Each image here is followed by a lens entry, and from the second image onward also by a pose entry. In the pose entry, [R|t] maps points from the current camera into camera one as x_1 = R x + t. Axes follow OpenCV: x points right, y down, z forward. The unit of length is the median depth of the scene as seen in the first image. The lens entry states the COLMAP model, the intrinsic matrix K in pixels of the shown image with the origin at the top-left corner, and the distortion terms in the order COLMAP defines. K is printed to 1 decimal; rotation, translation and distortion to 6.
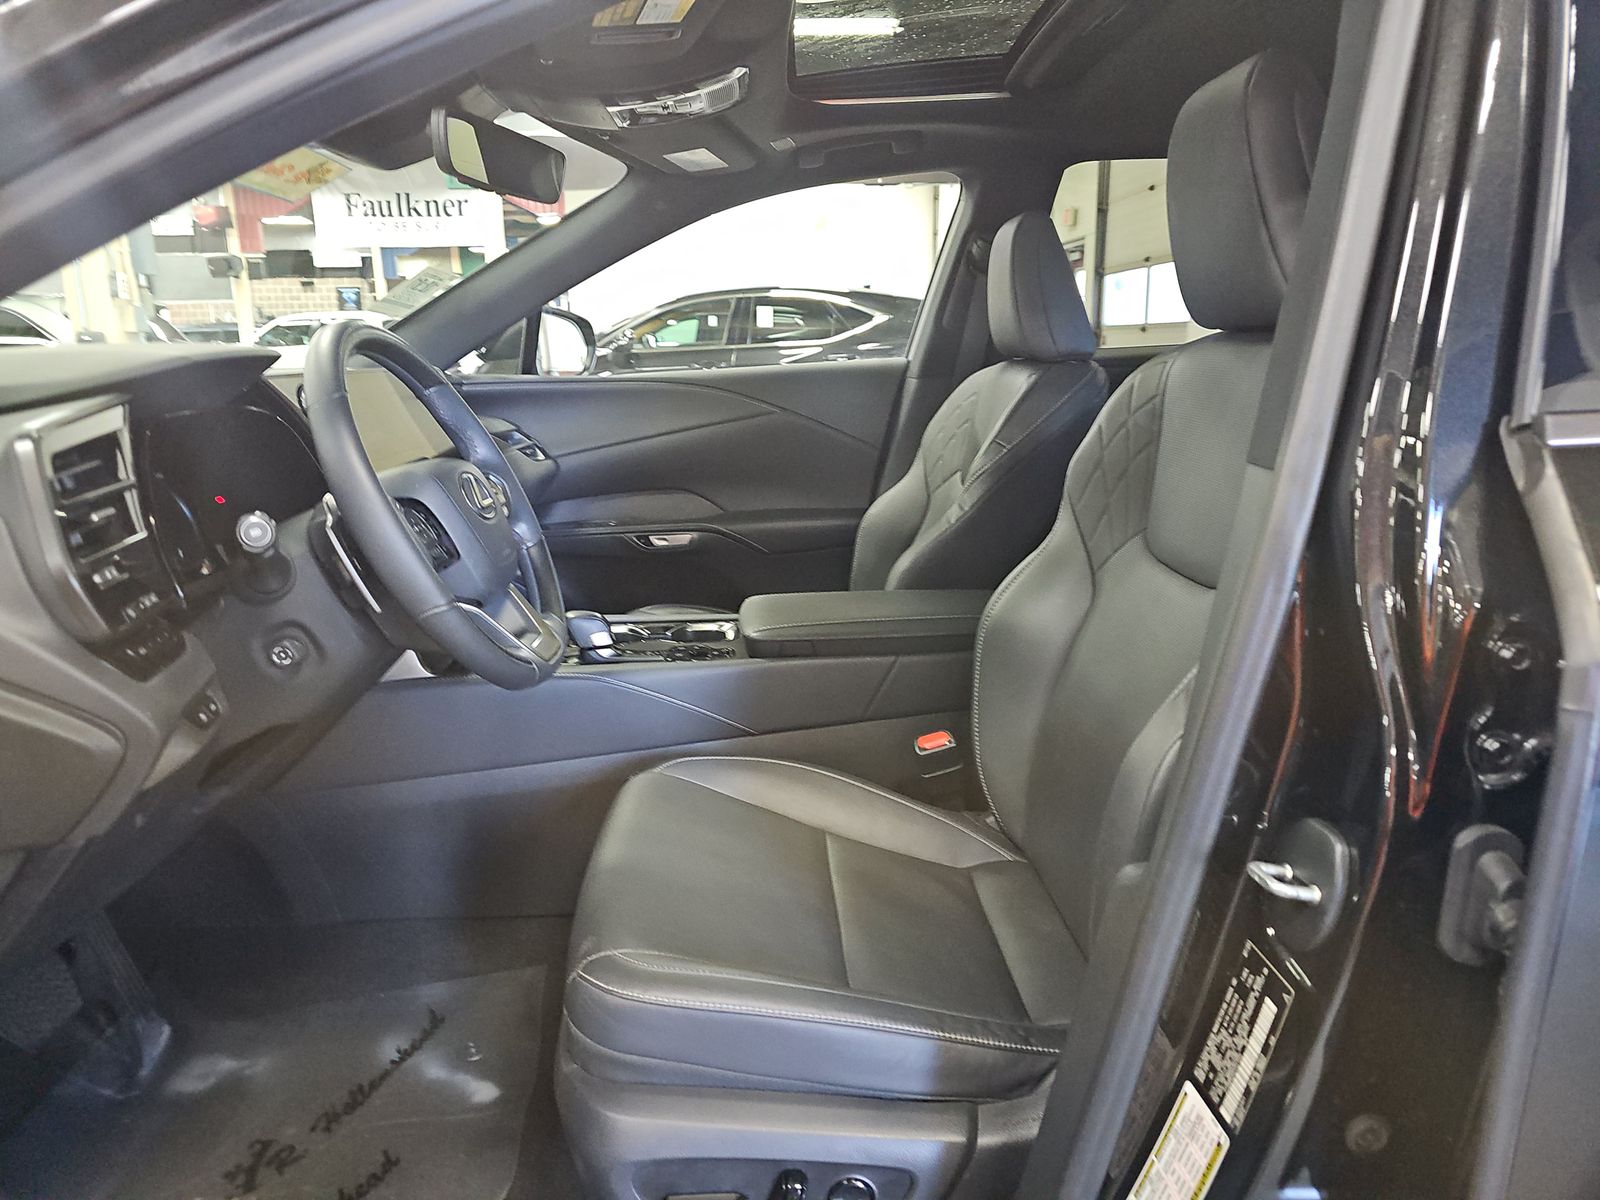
lens RADIAL K [[1073.0, 0, 753.0], [0, 1073.0, 597.8], [0, 0, 1]] dist [0.063954, -0.095695]
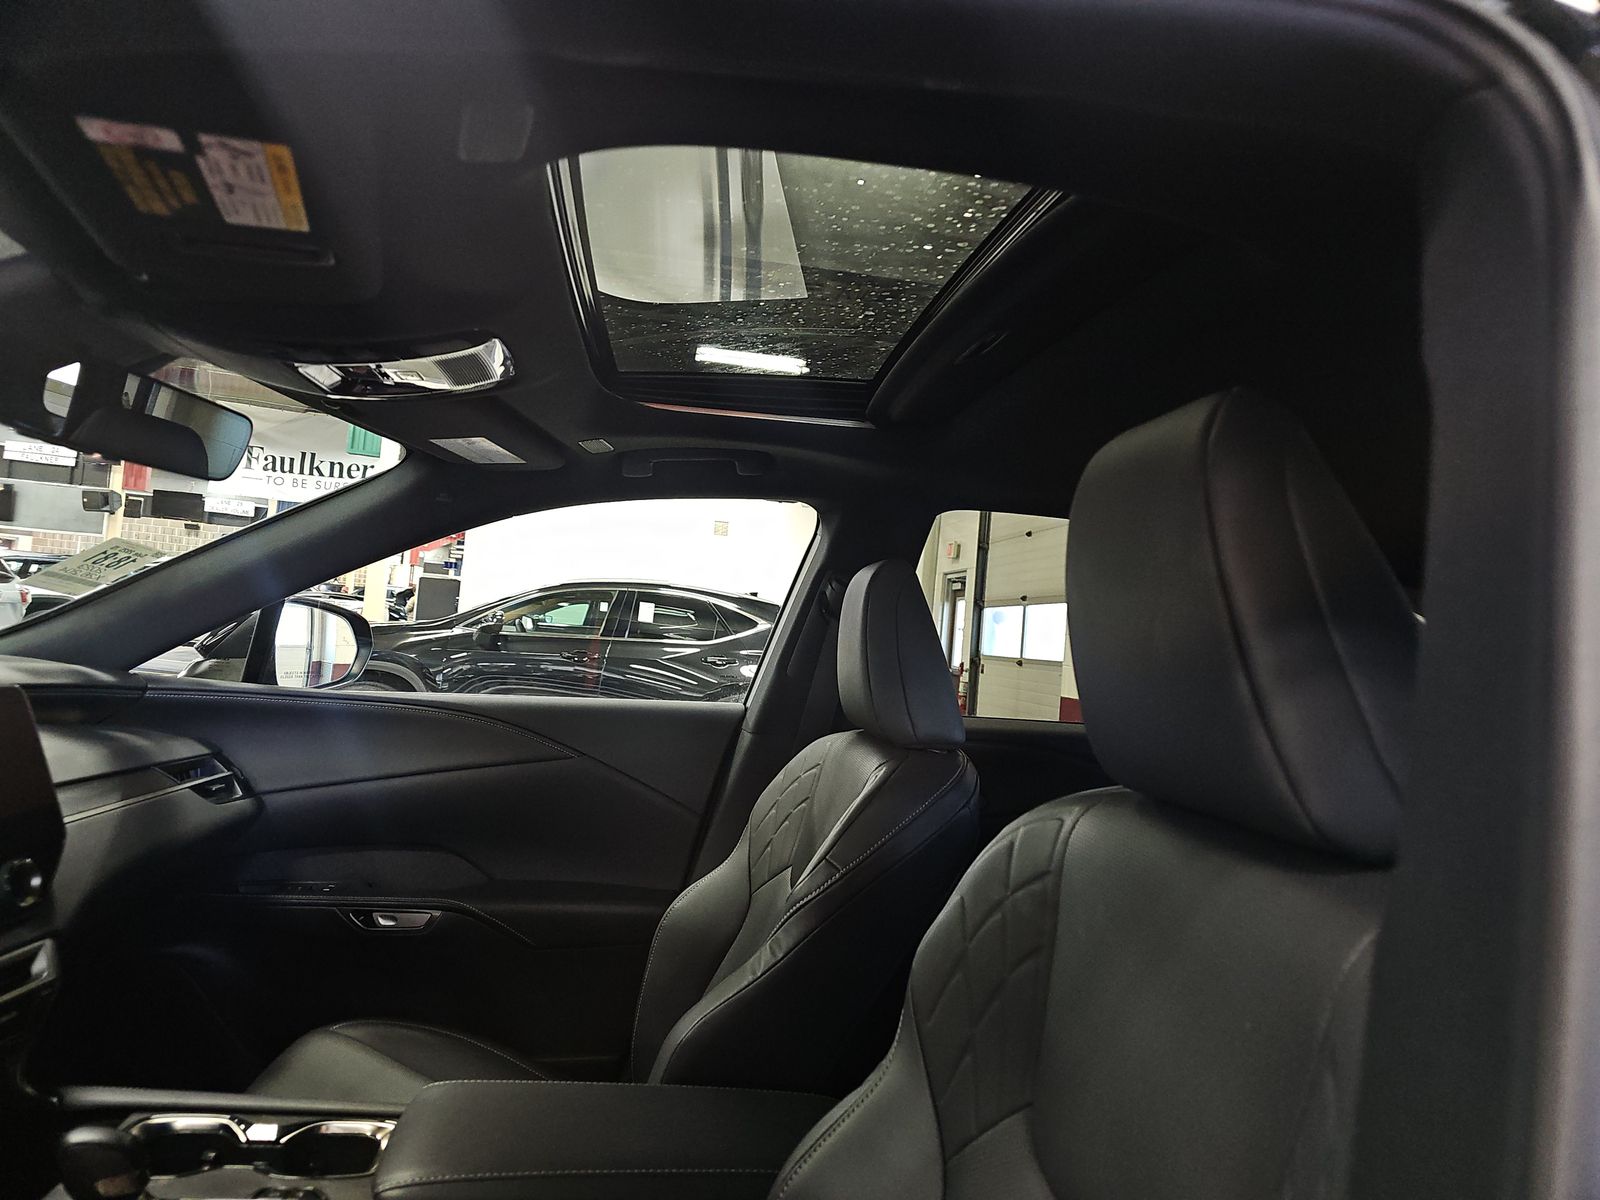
lens RADIAL K [[1073.0, 0, 753.0], [0, 1073.0, 597.8], [0, 0, 1]] dist [0.063954, -0.095695]
pose [[0.990013, 0.108155, 0.090424, 0.068841], [-0.080623, 0.960544, -0.266187, -0.087194], [-0.115646, 0.256238, 0.959671, 0.201194]]
